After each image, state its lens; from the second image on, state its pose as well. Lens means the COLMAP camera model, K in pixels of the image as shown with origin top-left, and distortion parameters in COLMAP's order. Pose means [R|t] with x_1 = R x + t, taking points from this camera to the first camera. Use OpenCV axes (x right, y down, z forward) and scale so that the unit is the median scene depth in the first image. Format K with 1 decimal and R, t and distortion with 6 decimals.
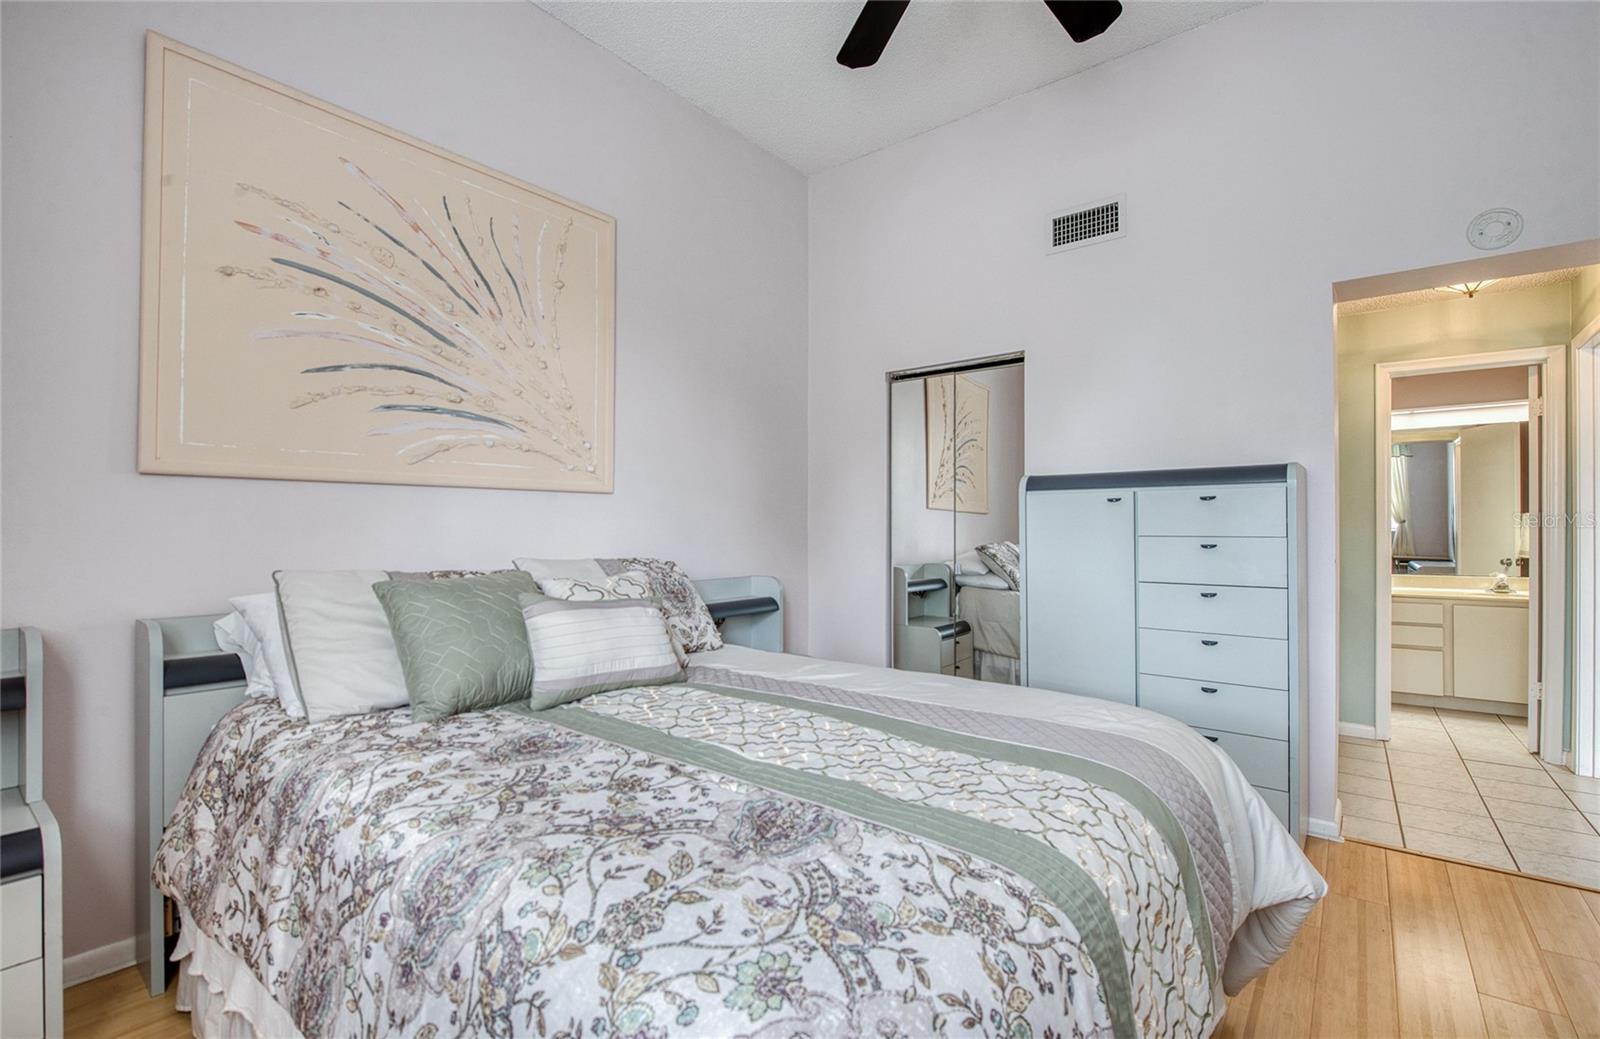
lens RADIAL K [[710.7, 0, 799.2], [0, 710.7, 526.0], [0, 0, 1]] dist [-0.013397, -0.001024]
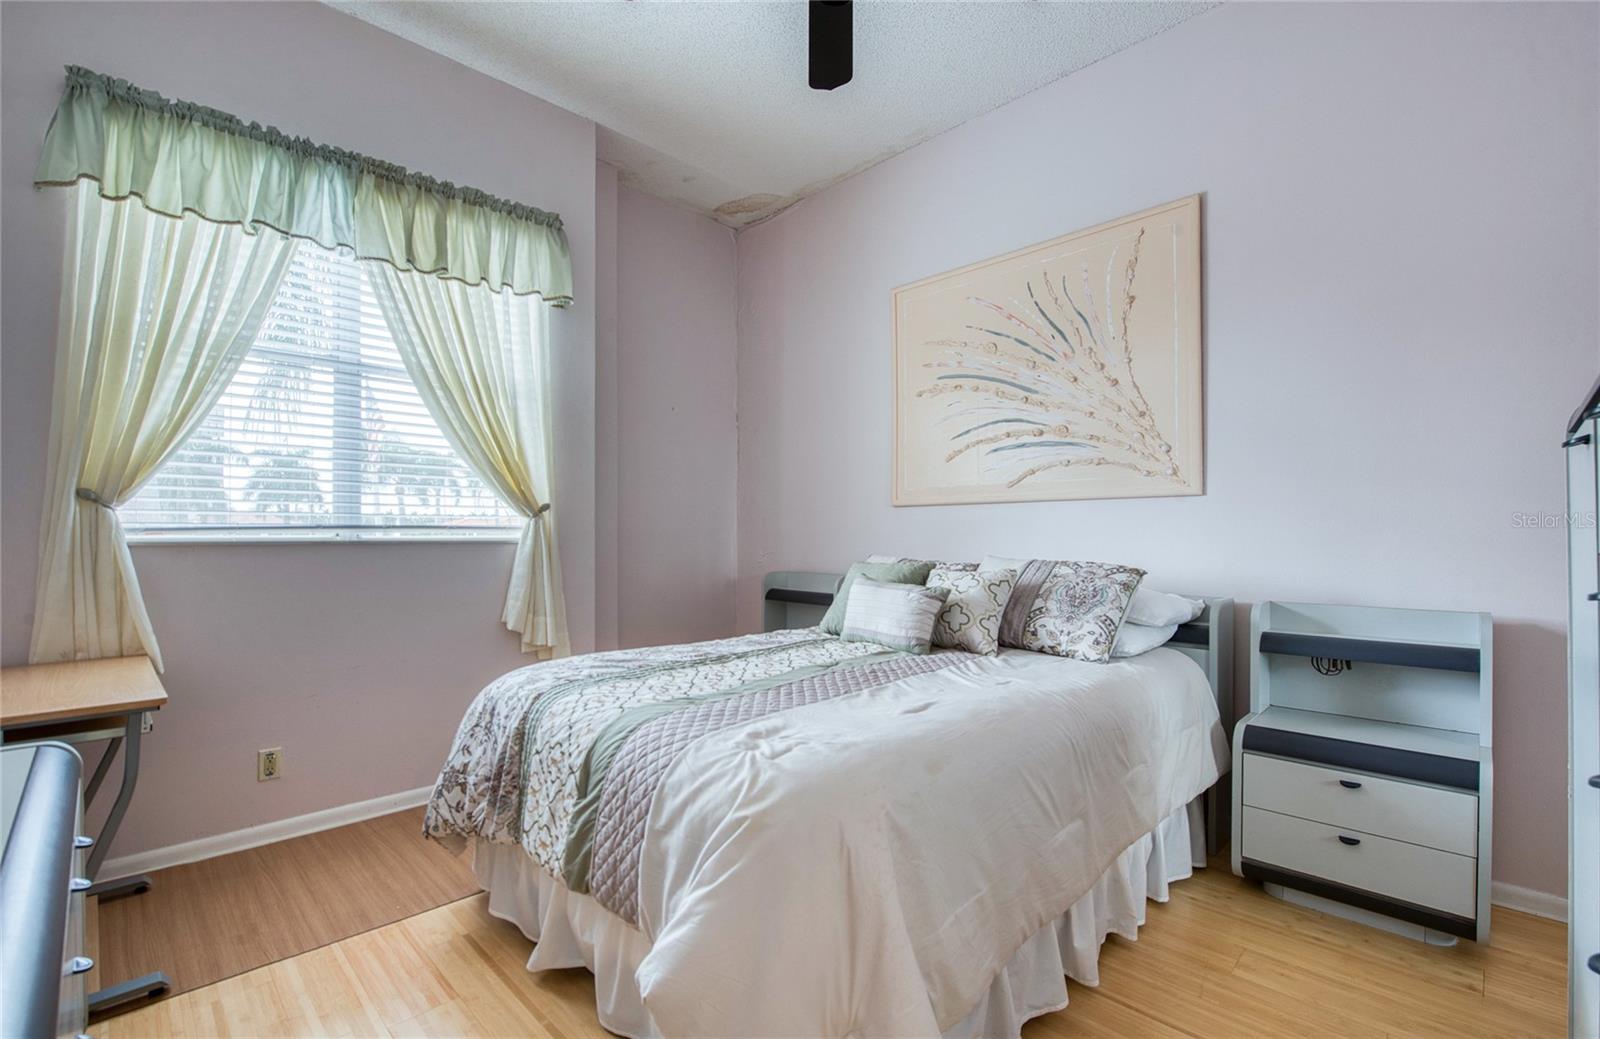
lens RADIAL K [[710.7, 0, 800.4], [0, 710.7, 529.3], [0, 0, 1]] dist [-0.013397, -0.001024]
pose [[-0.115592, -0.006346, -0.993277, 0.852818], [0.008046, 0.999941, -0.007325, 0.002369], [0.993264, -0.008838, -0.115534, 0.717722]]
